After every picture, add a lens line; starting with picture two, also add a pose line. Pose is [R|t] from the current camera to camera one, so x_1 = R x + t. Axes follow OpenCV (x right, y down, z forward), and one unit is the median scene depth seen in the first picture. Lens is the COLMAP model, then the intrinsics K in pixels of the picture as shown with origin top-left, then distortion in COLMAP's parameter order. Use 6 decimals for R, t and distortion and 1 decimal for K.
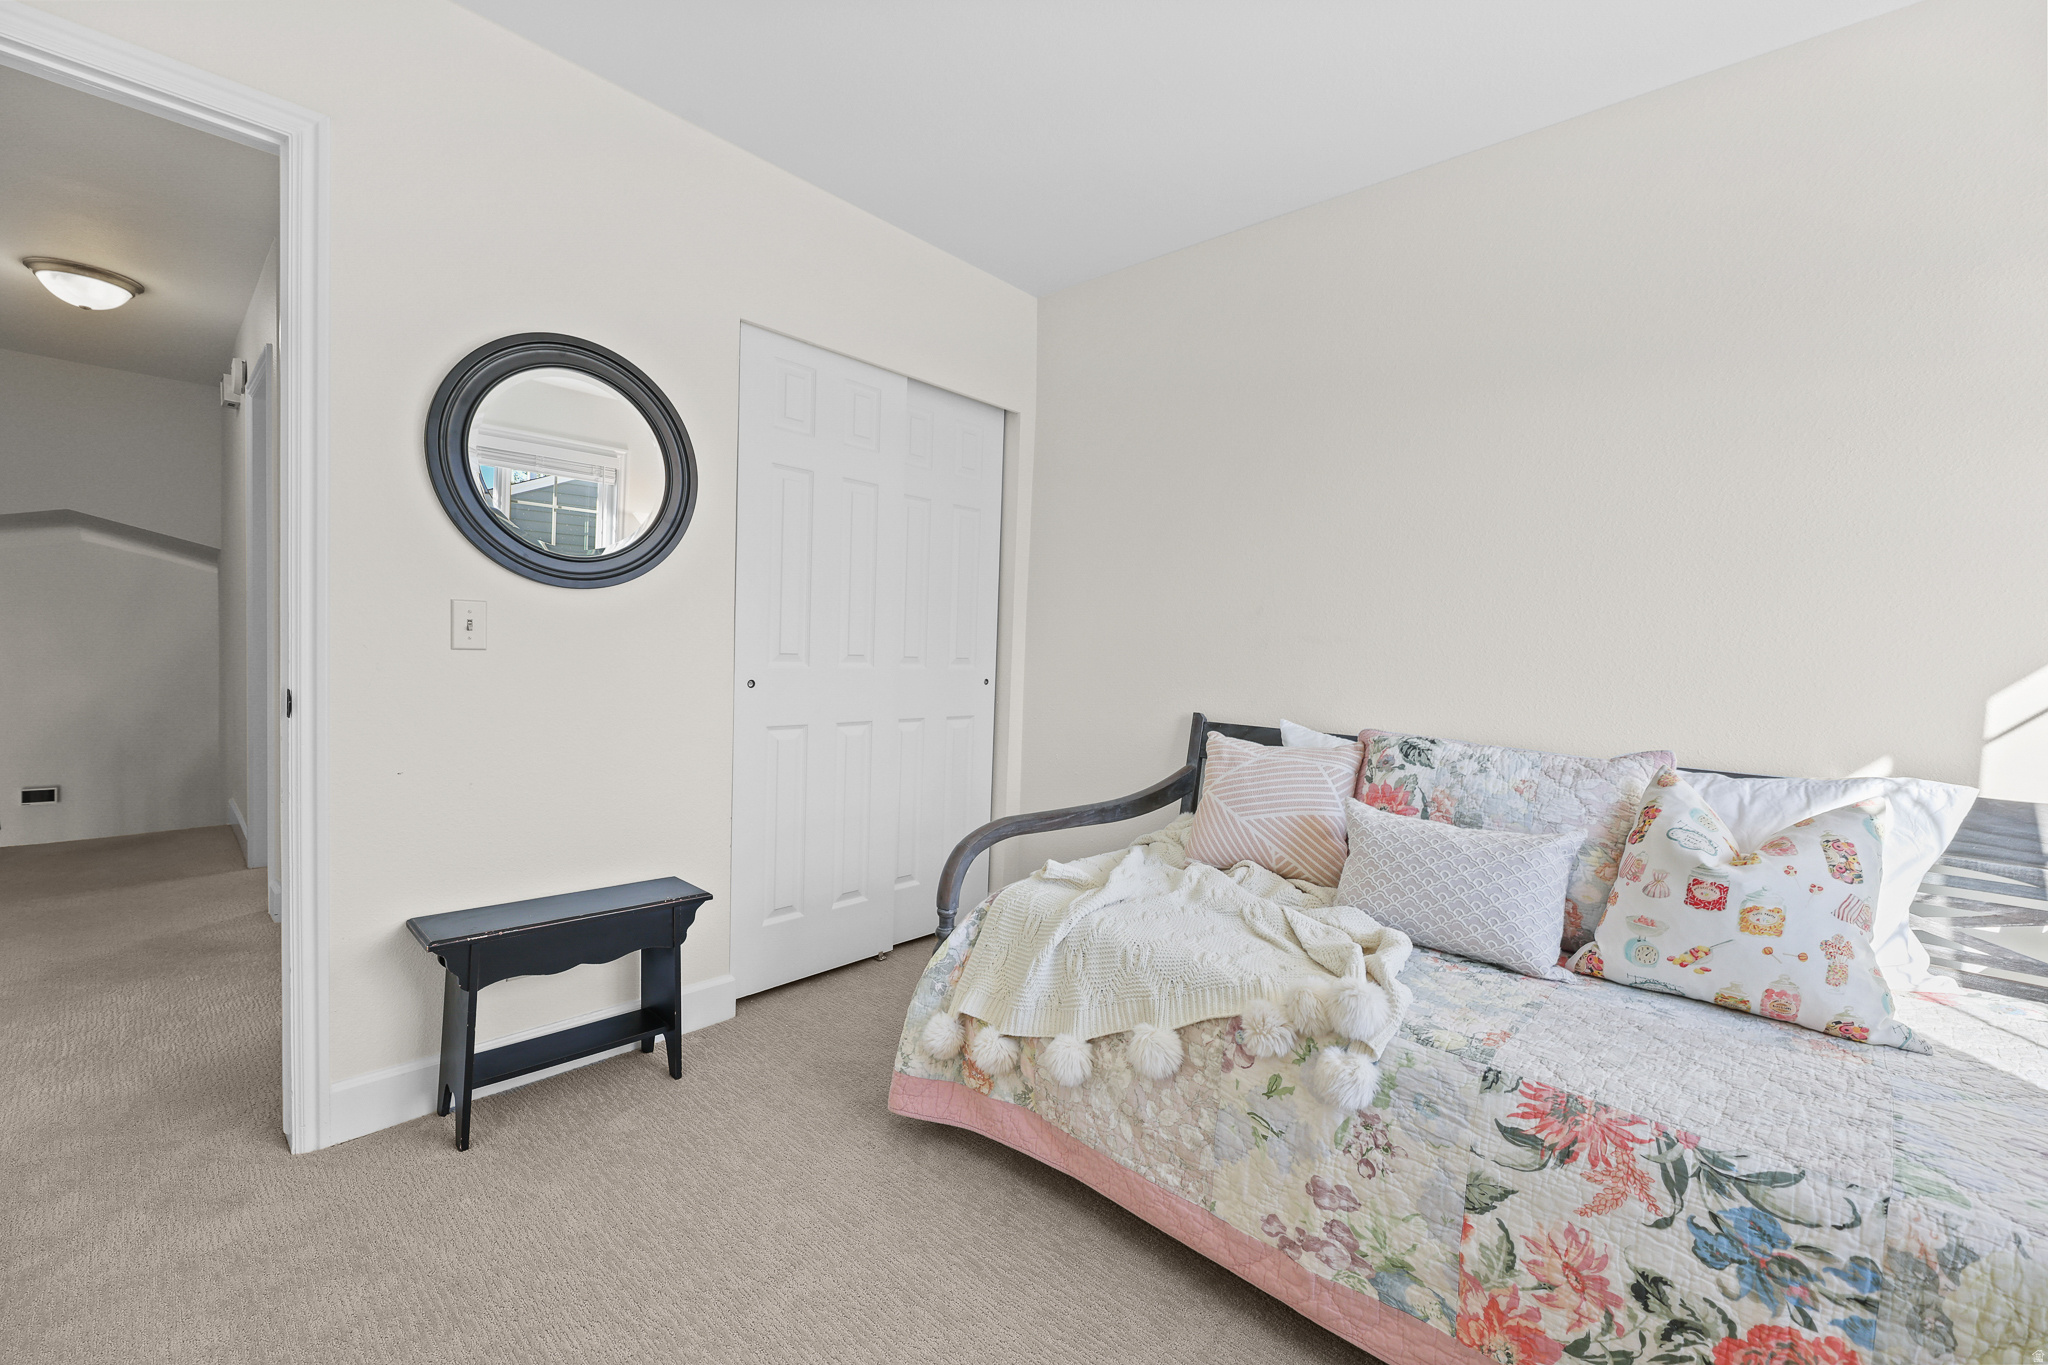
lens RADIAL K [[841.8, 0, 1024.0], [0, 841.8, 682.5], [0, 0, 1]] dist [0.001172, -0.003967]
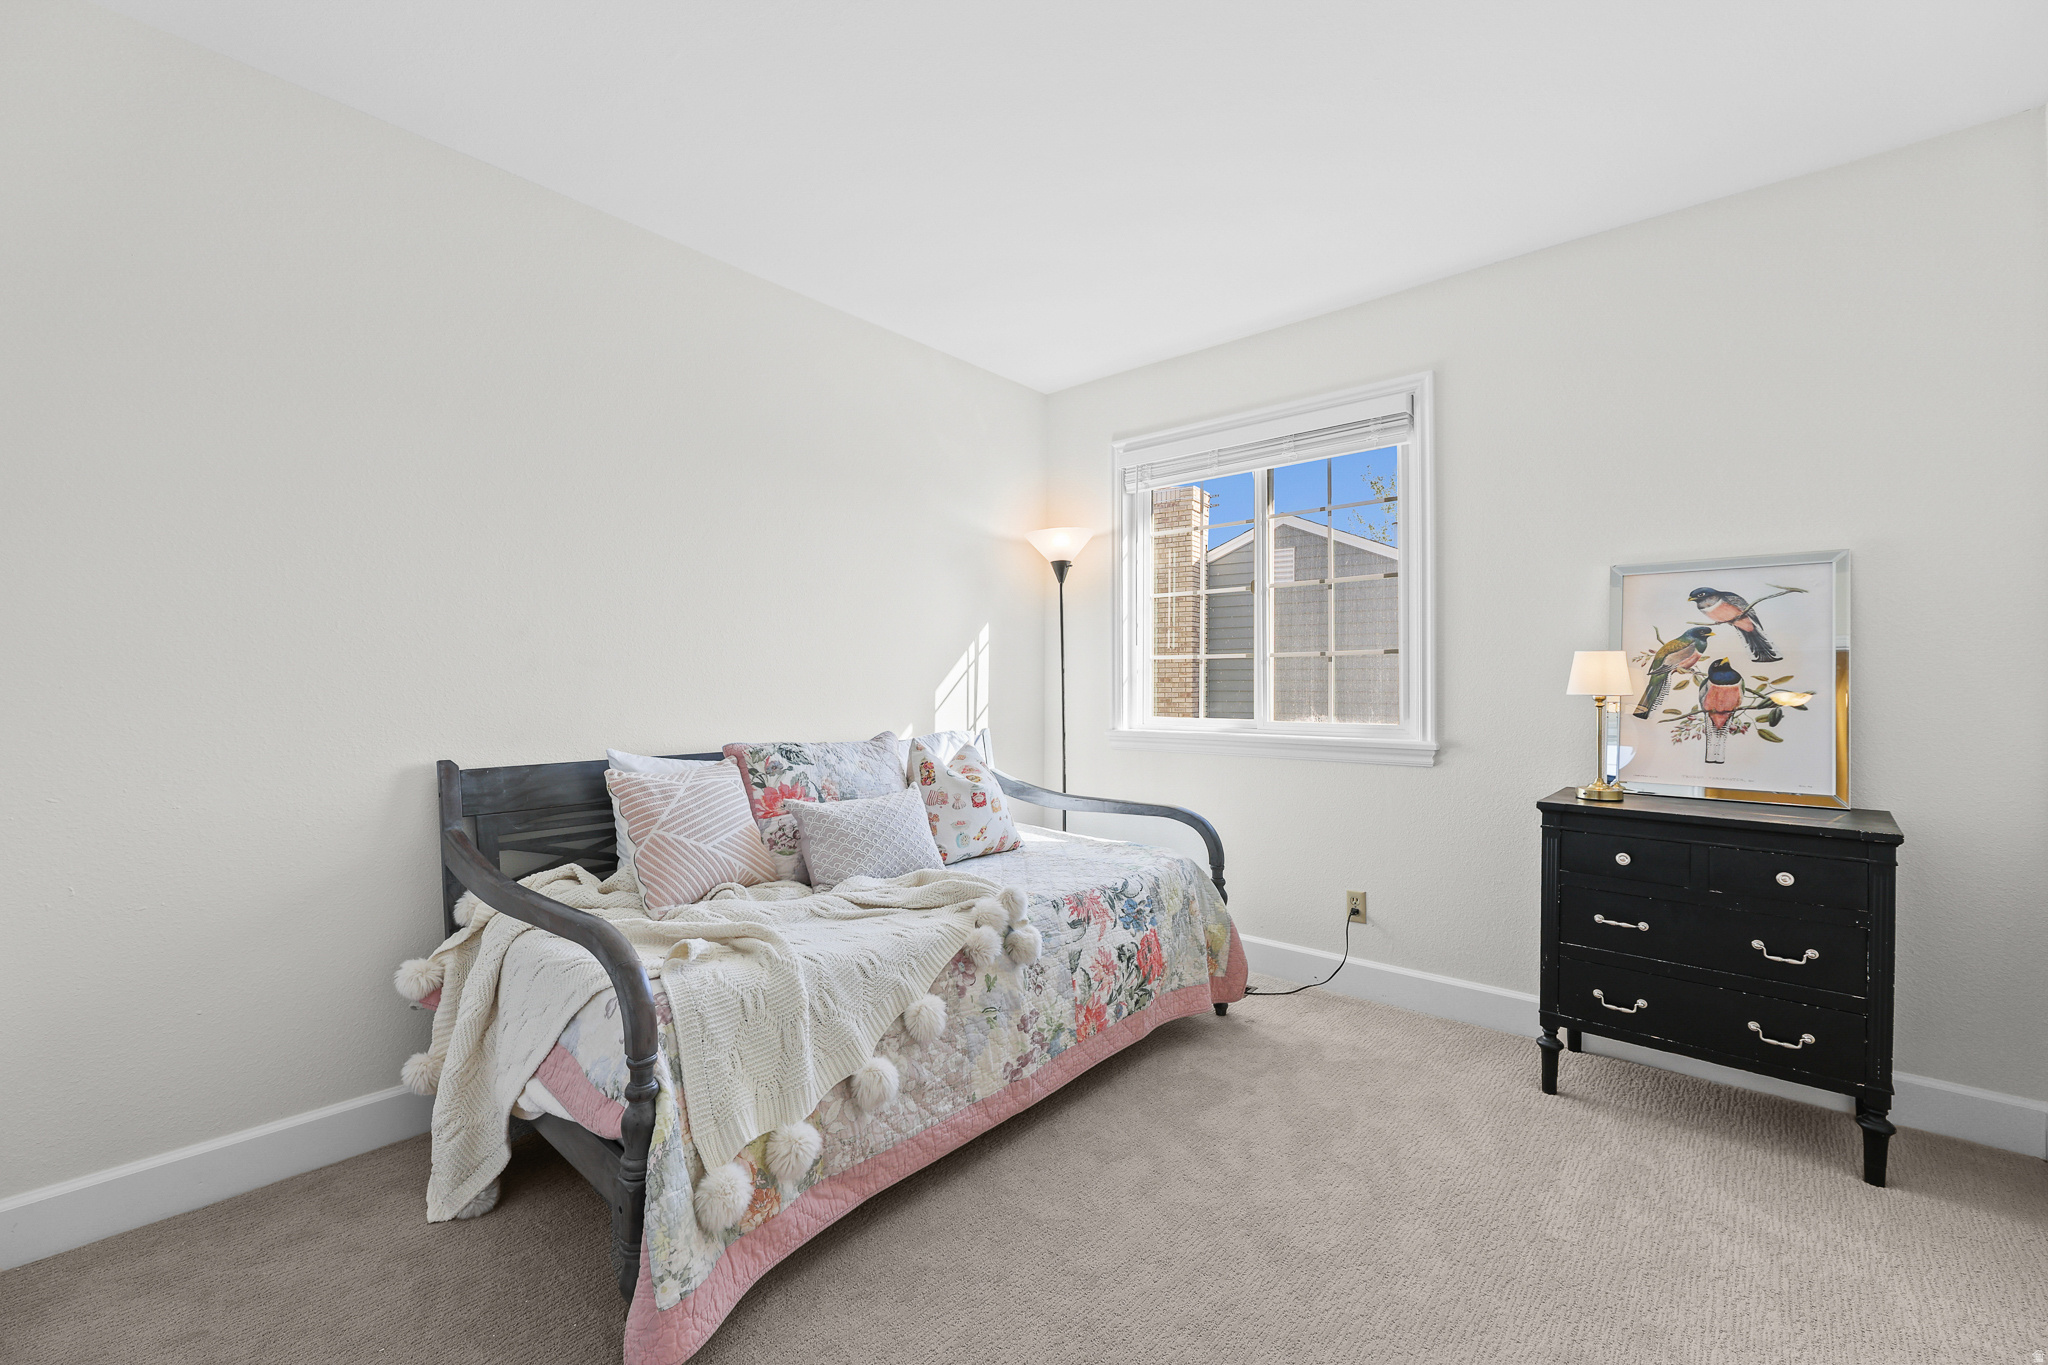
lens RADIAL K [[841.8, 0, 1024.0], [0, 841.8, 682.5], [0, 0, 1]] dist [0.001172, -0.003967]
pose [[-0.039503, -0.033190, 0.998668, -1.266774], [0.038689, 0.998648, 0.034720, -0.088952], [-0.998470, 0.040009, -0.038166, 1.100439]]
